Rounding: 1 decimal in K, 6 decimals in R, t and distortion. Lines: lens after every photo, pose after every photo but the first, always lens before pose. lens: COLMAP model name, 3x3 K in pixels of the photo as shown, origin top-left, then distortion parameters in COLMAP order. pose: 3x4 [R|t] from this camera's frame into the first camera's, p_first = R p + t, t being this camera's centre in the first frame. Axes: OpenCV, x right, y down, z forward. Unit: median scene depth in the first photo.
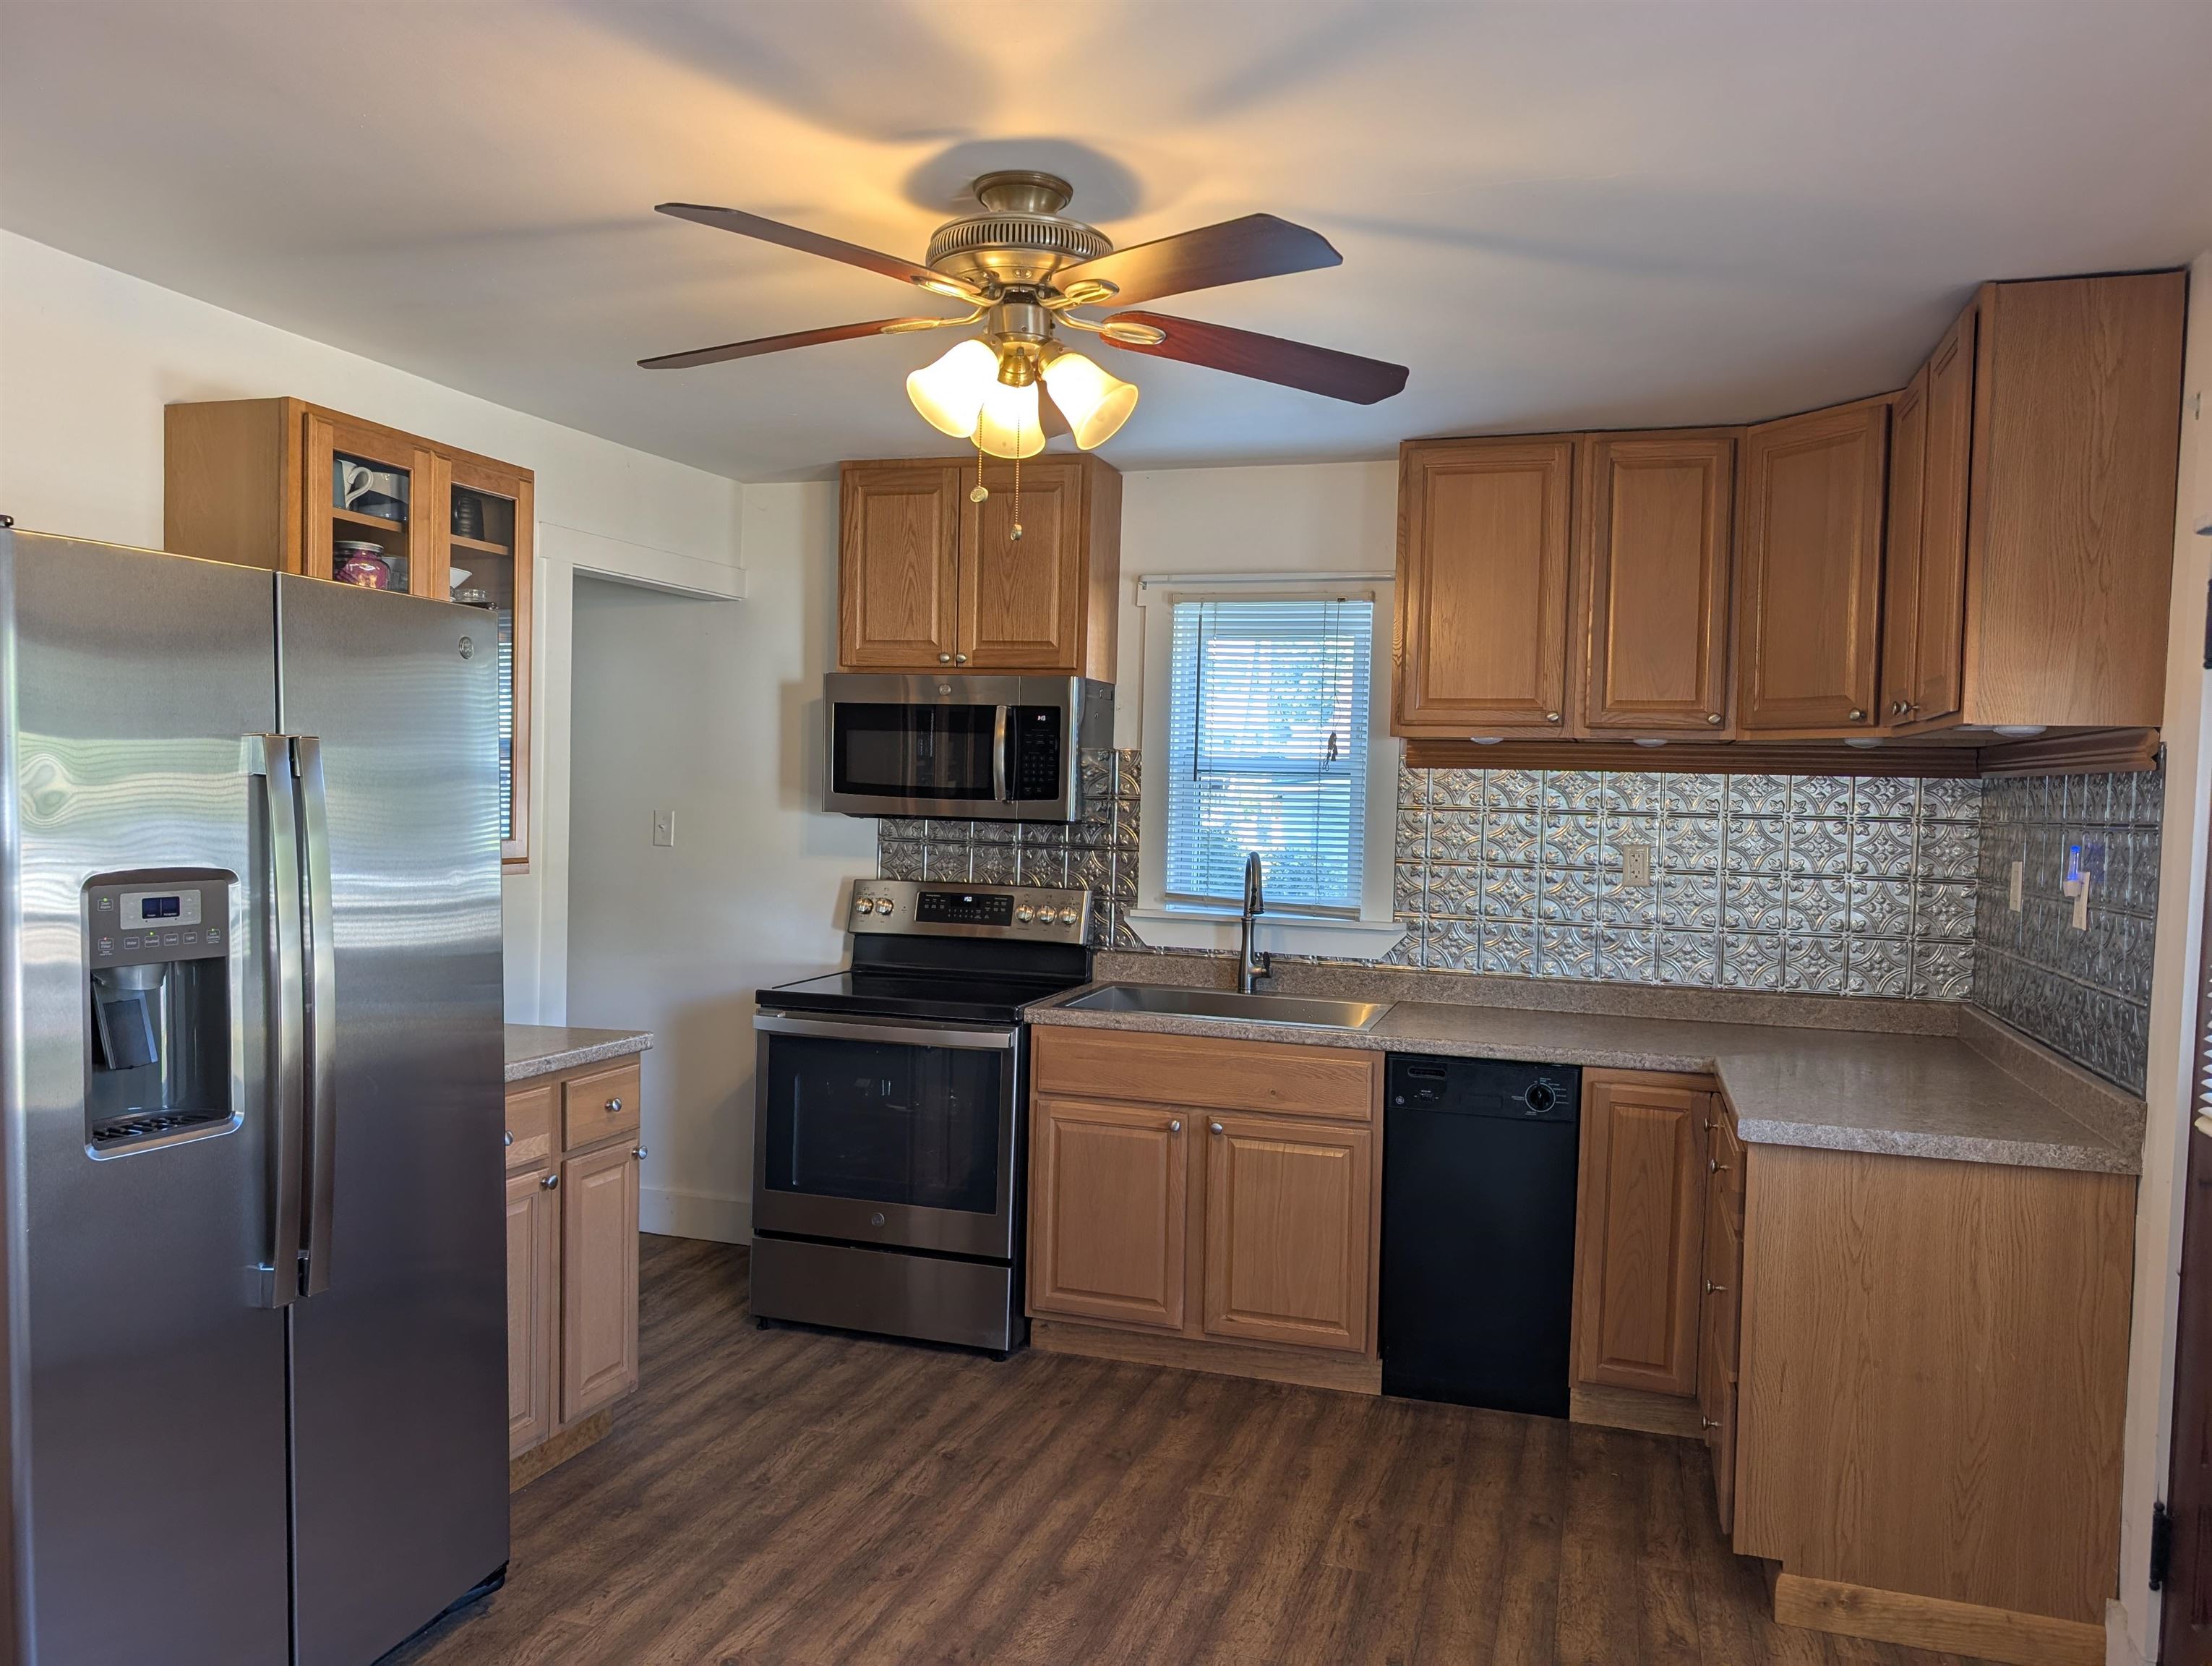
lens RADIAL K [[1597.1, 0, 1103.3], [0, 1597.1, 834.2], [0, 0, 1]] dist [0.017825, -0.022242]
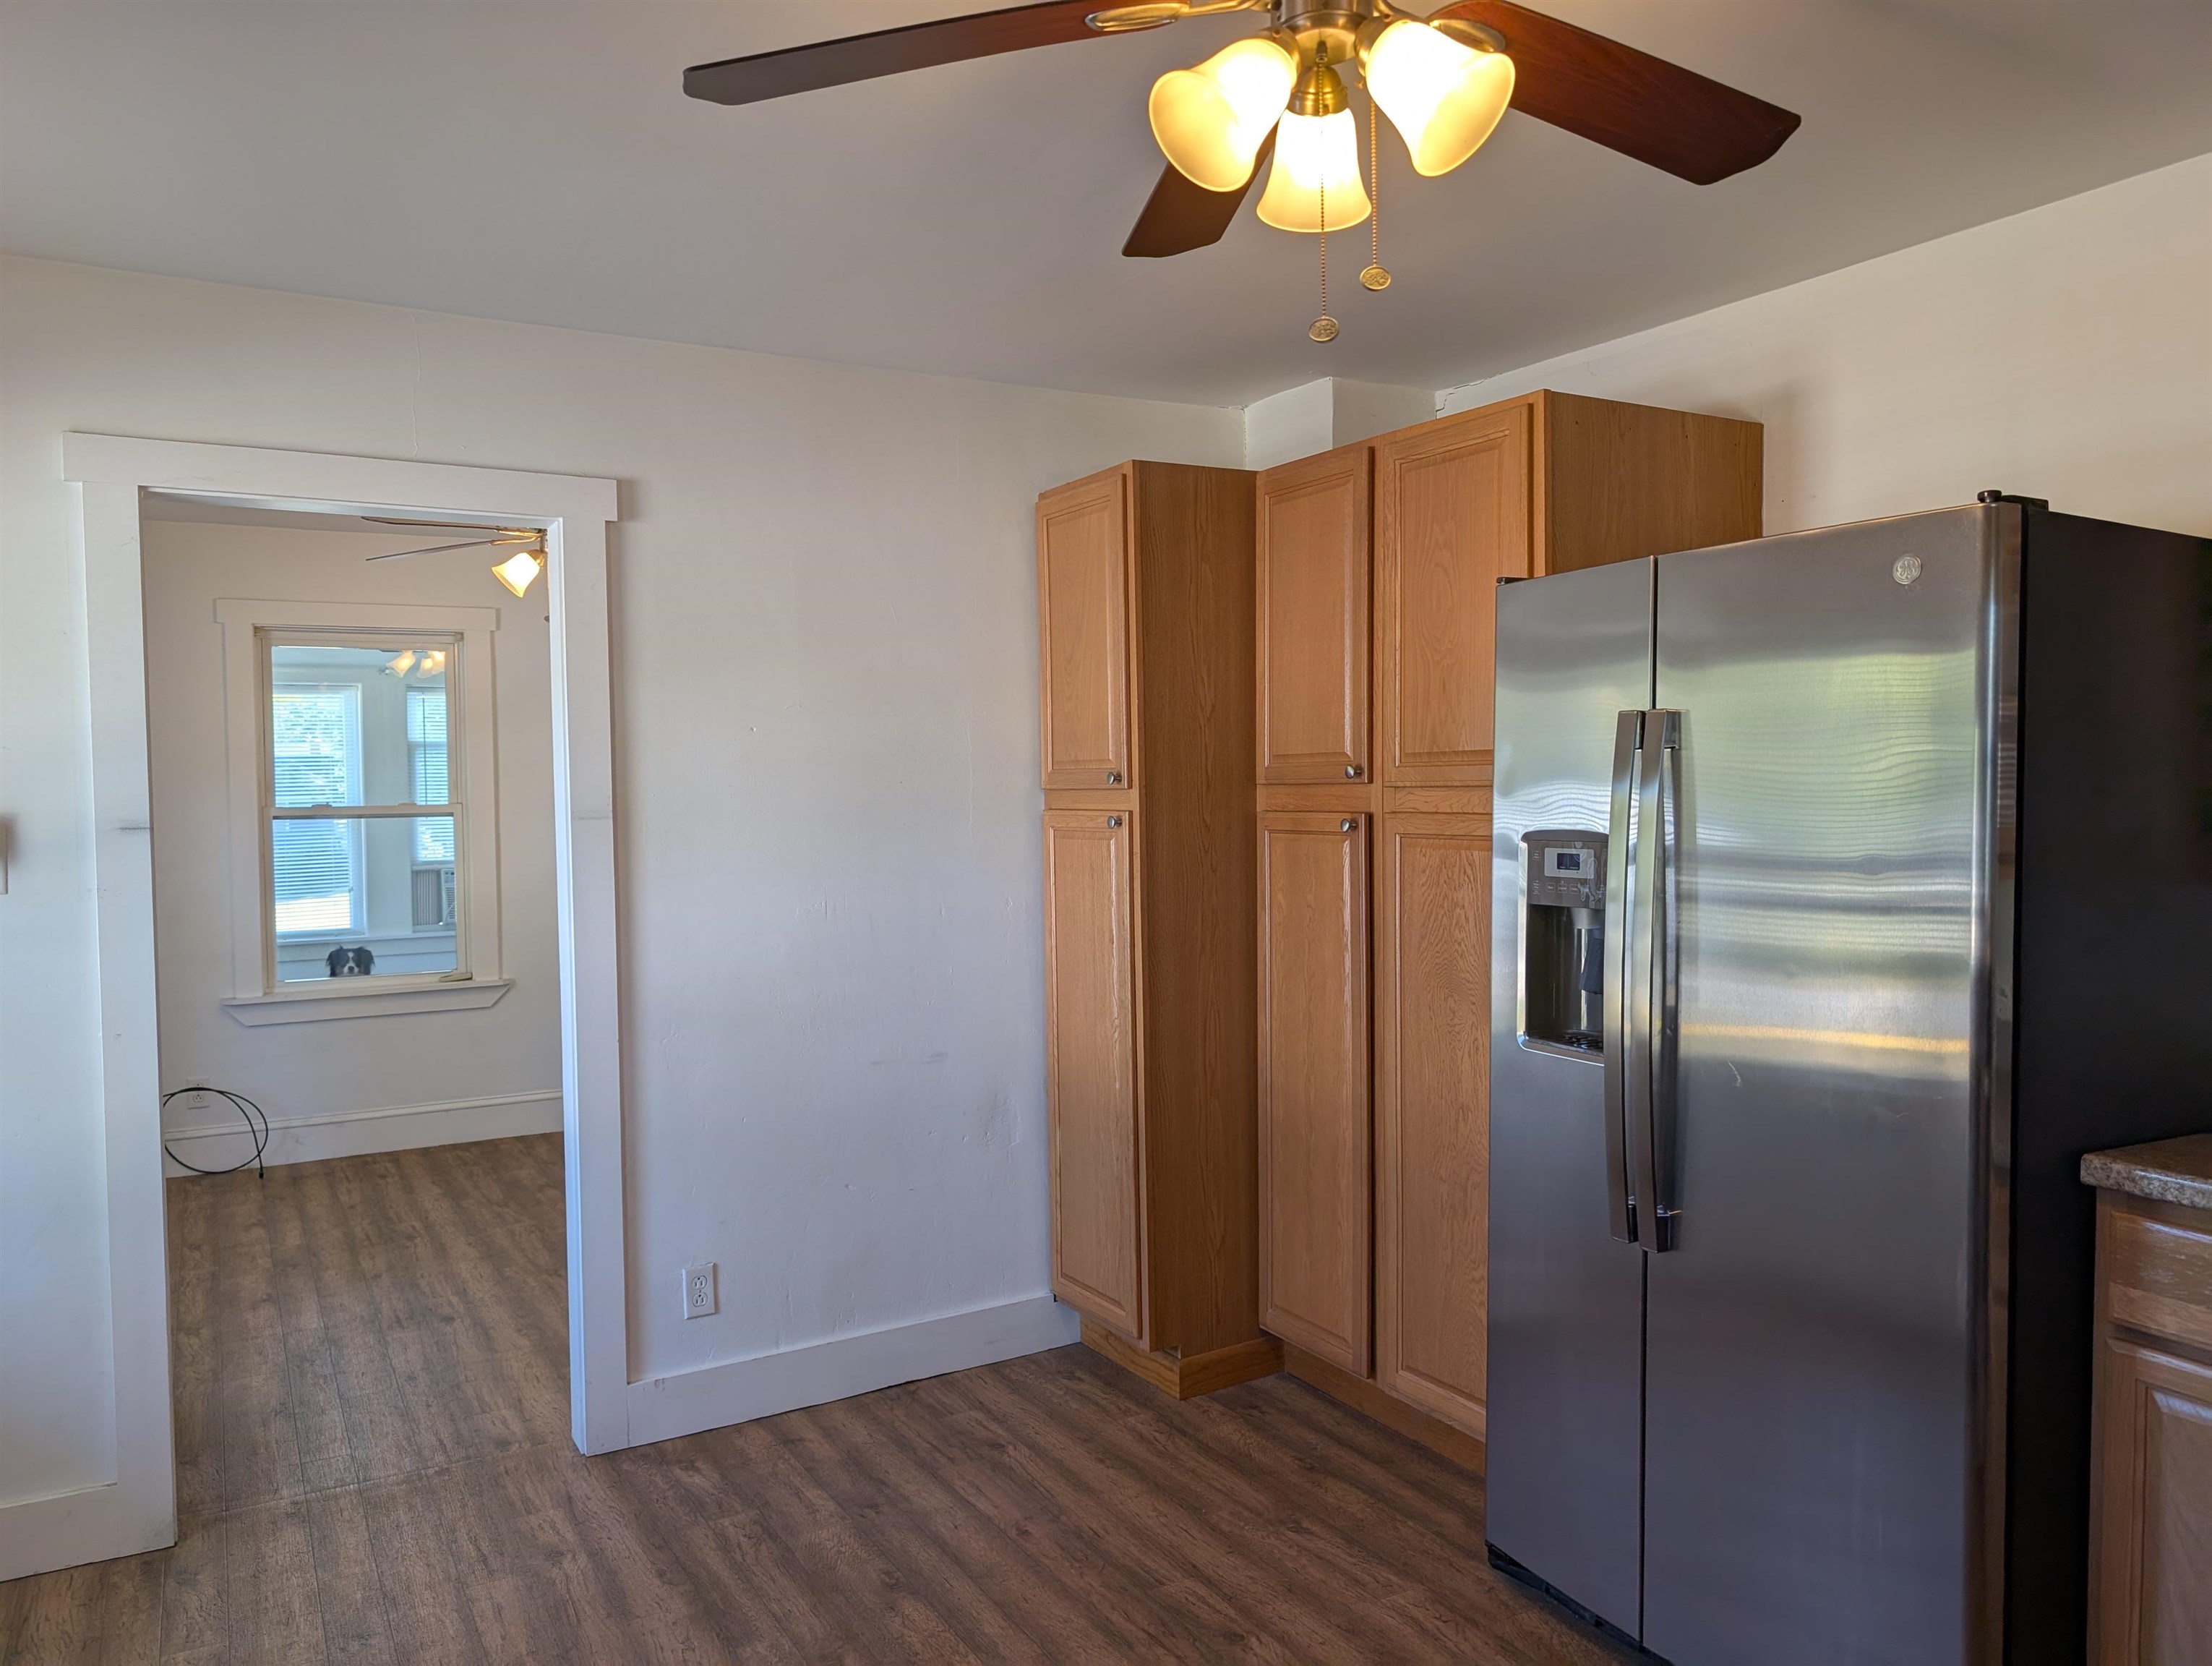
lens RADIAL K [[1597.1, 0, 1192.3], [0, 1597.1, 801.1], [0, 0, 1]] dist [0.017825, -0.022242]
pose [[-0.666399, -0.010225, -0.745525, 0.317064], [-0.021210, 0.999761, 0.005247, -0.000445], [0.745294, 0.019309, -0.666457, 0.991865]]
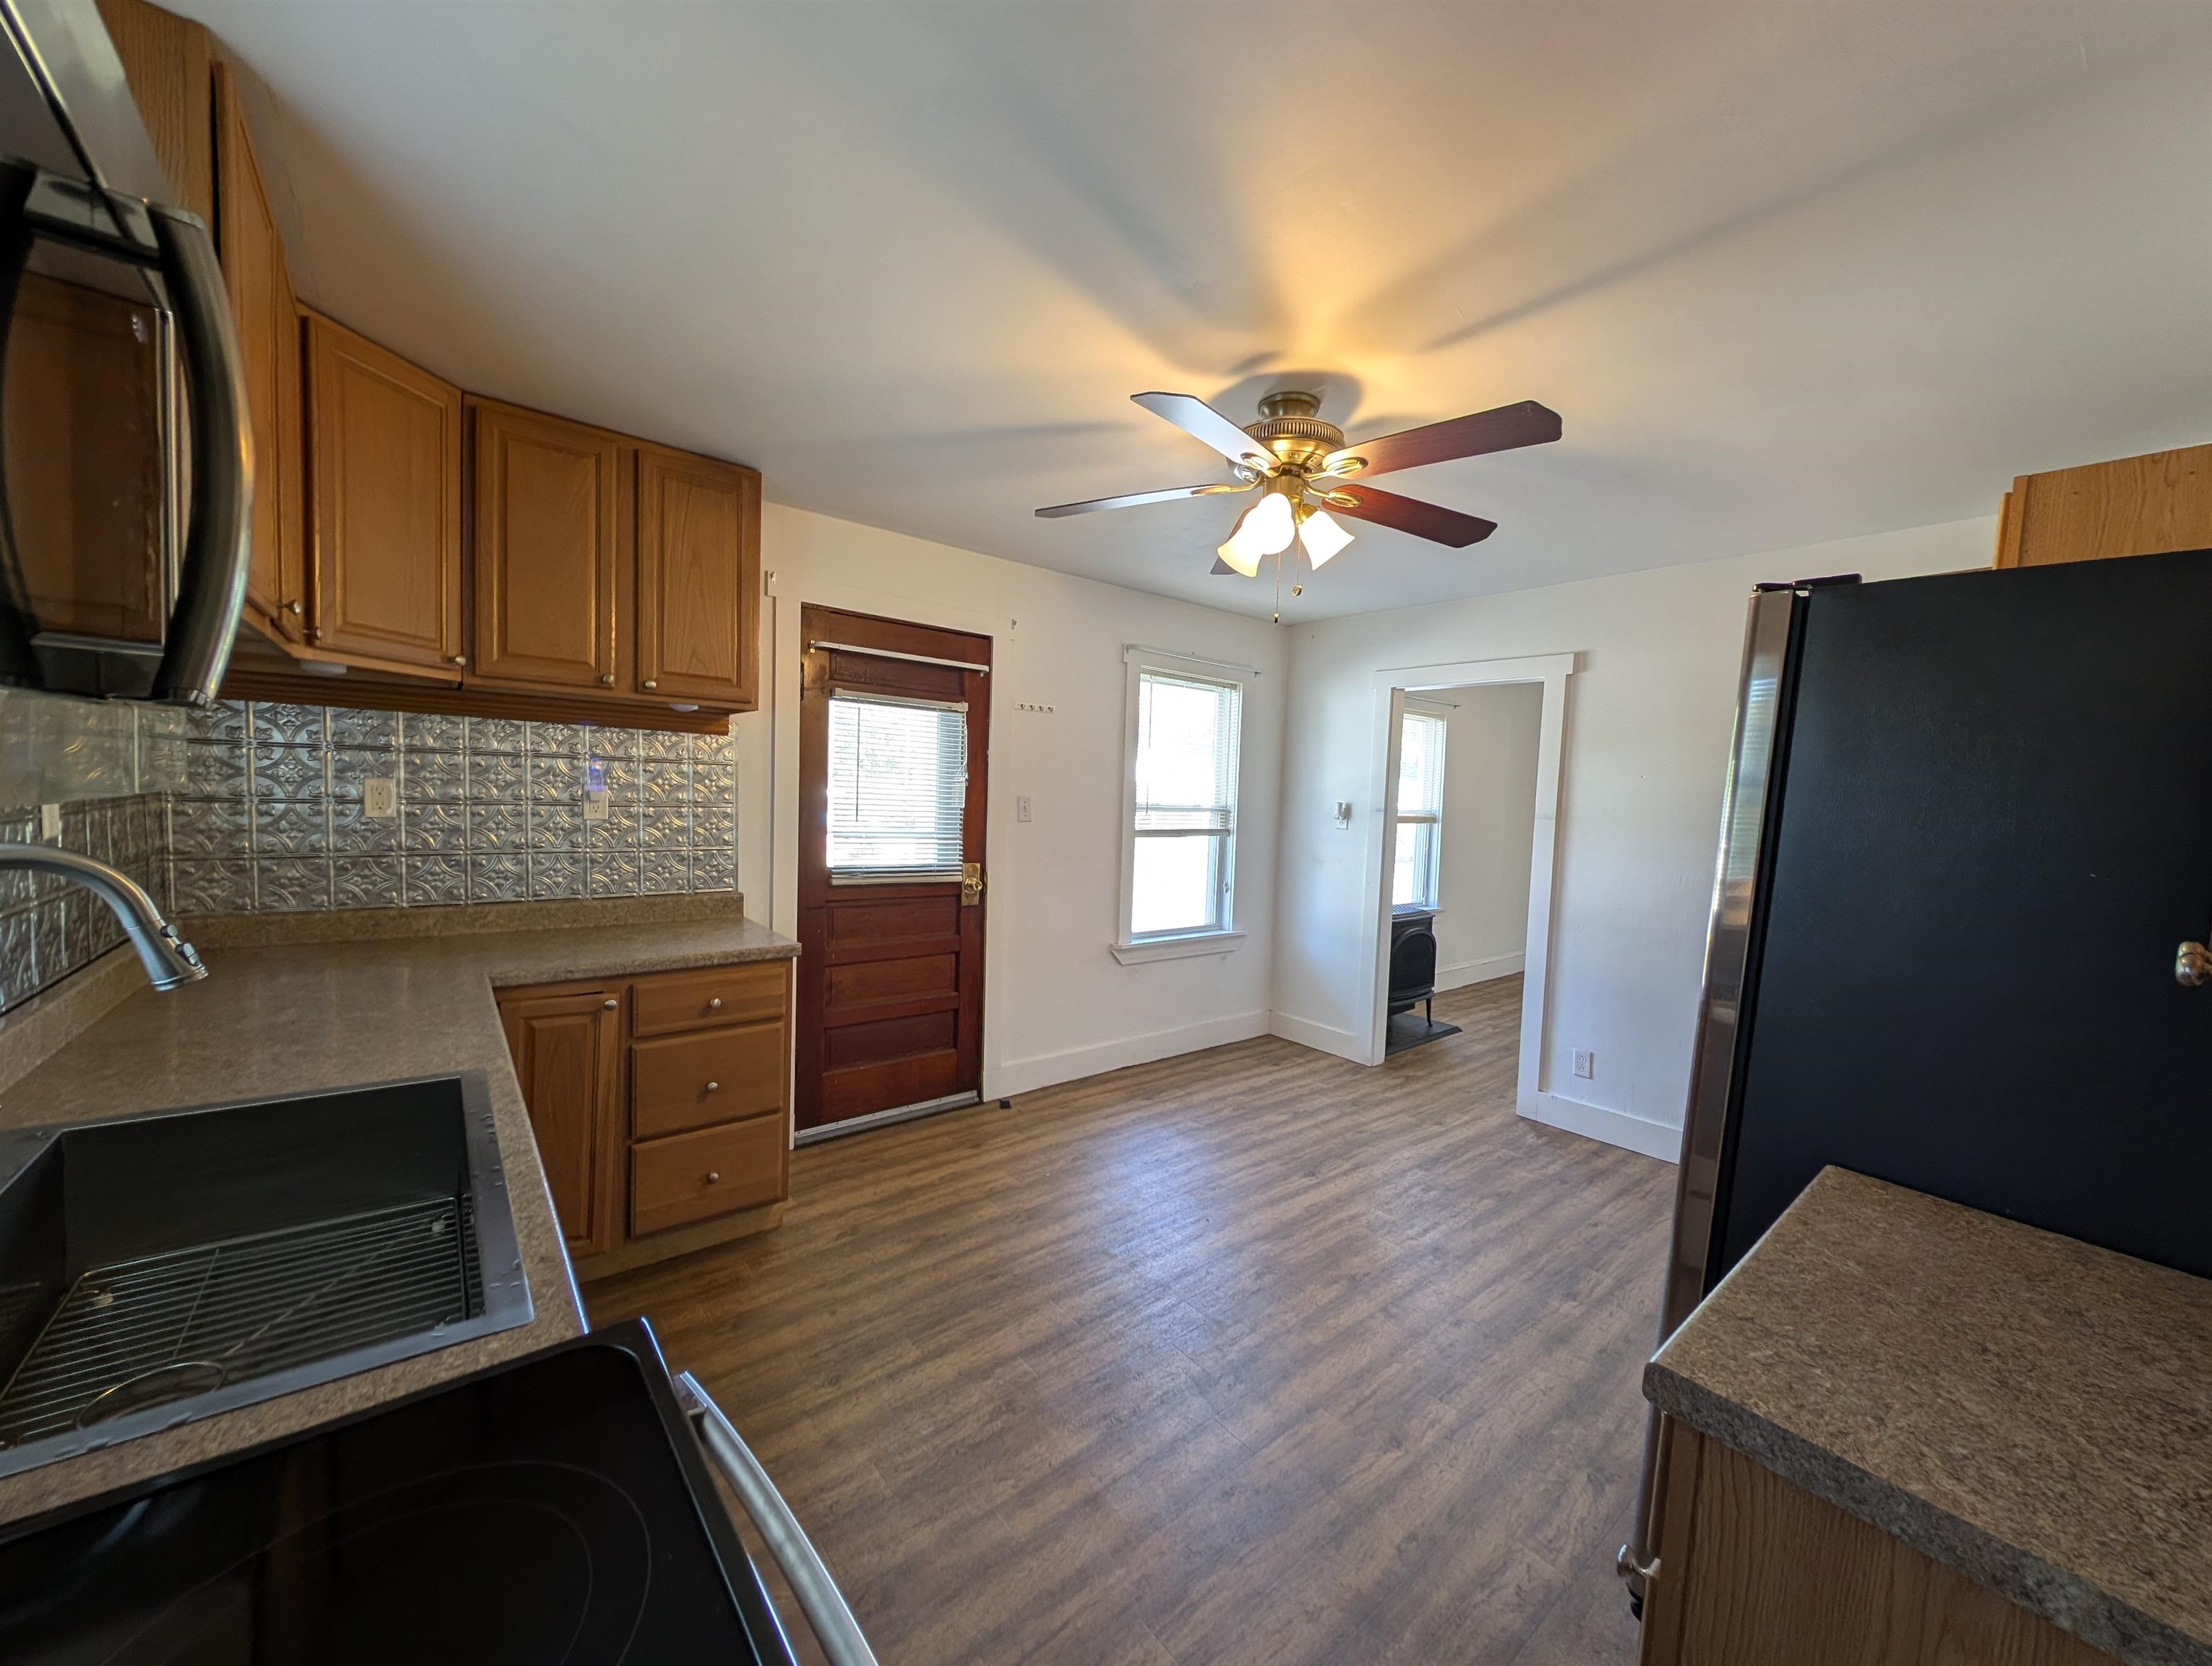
lens RADIAL K [[835.9, 0, 1104.1], [0, 835.9, 835.6], [0, 0, 1]] dist [0.005905, -0.000860]
pose [[-0.836404, -0.092524, 0.540247, -0.271717], [-0.049140, 0.994338, 0.094215, -0.028887], [-0.545906, 0.052254, -0.836216, 1.269297]]
